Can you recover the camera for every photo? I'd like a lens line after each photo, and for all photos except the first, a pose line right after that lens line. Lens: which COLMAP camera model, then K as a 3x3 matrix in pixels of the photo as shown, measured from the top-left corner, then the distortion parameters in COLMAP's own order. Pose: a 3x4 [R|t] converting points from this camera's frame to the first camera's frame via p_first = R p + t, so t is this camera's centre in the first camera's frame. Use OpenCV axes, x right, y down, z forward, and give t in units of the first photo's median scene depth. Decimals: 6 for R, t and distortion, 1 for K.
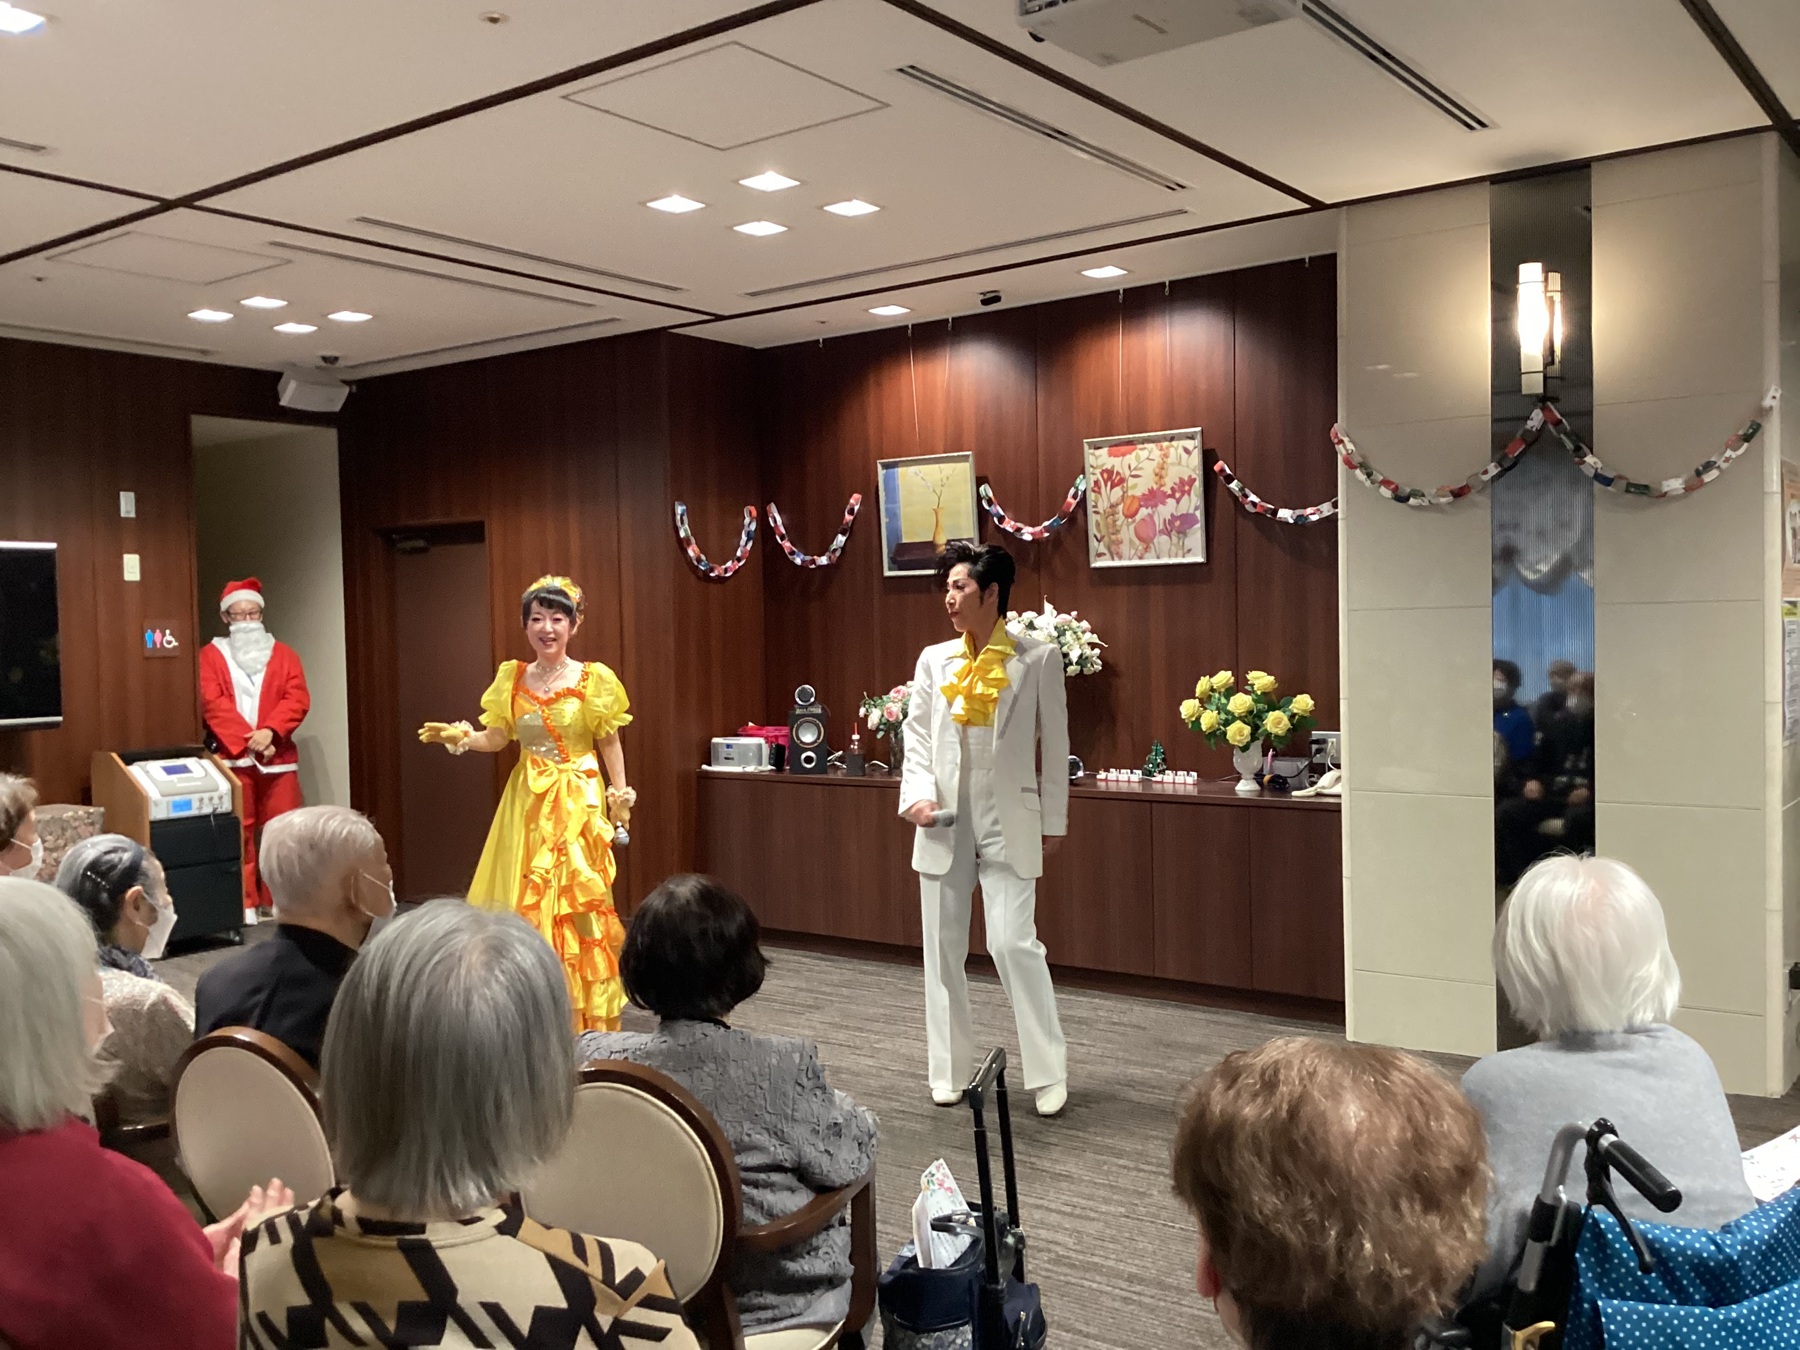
lens RADIAL K [[1633.6, 0, 900.0], [0, 1633.6, 675.0], [0, 0, 1]] dist [-0.001438, -0.010555]
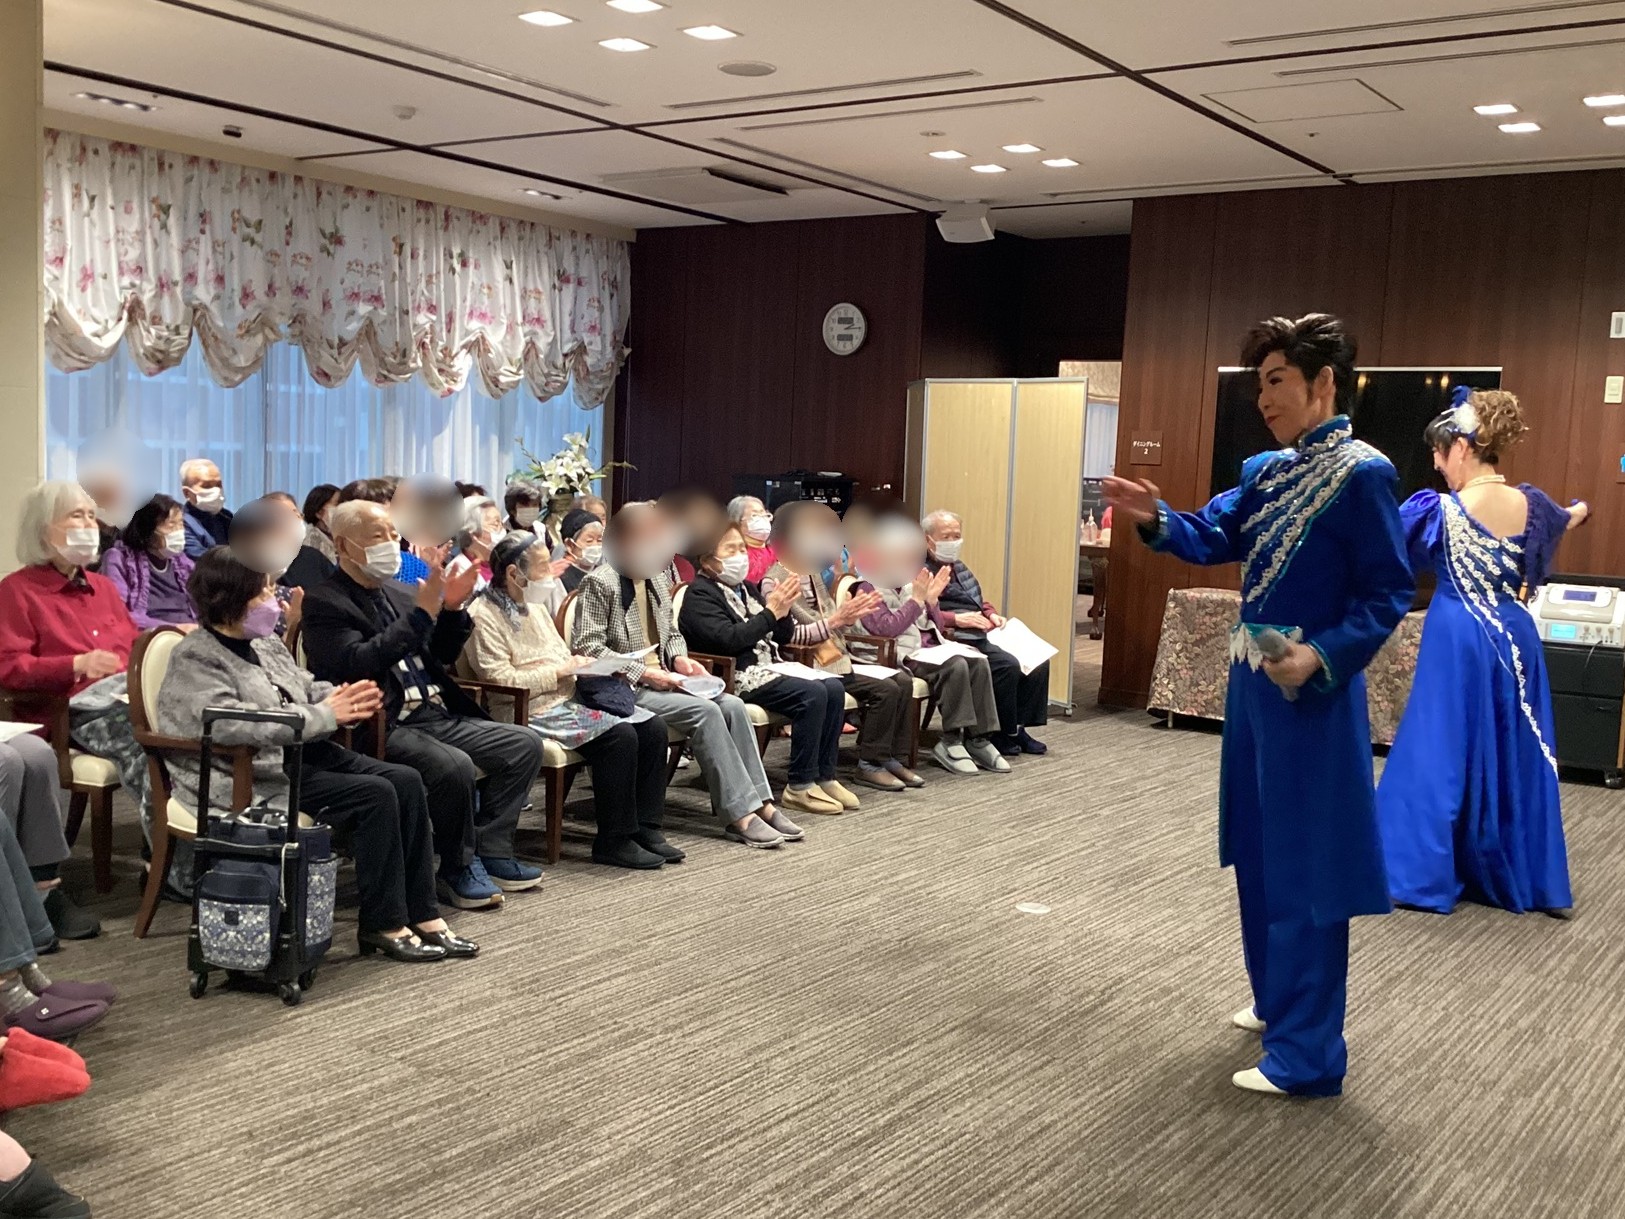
lens RADIAL K [[1613.4, 0, 812.5], [0, 1613.4, 609.5], [0, 0, 1]] dist [0.001770, -0.004381]
pose [[0.019511, 0.118697, -0.992739, 0.549017], [-0.073872, 0.990385, 0.116964, -0.014391], [0.997077, 0.071054, 0.028092, 0.545624]]
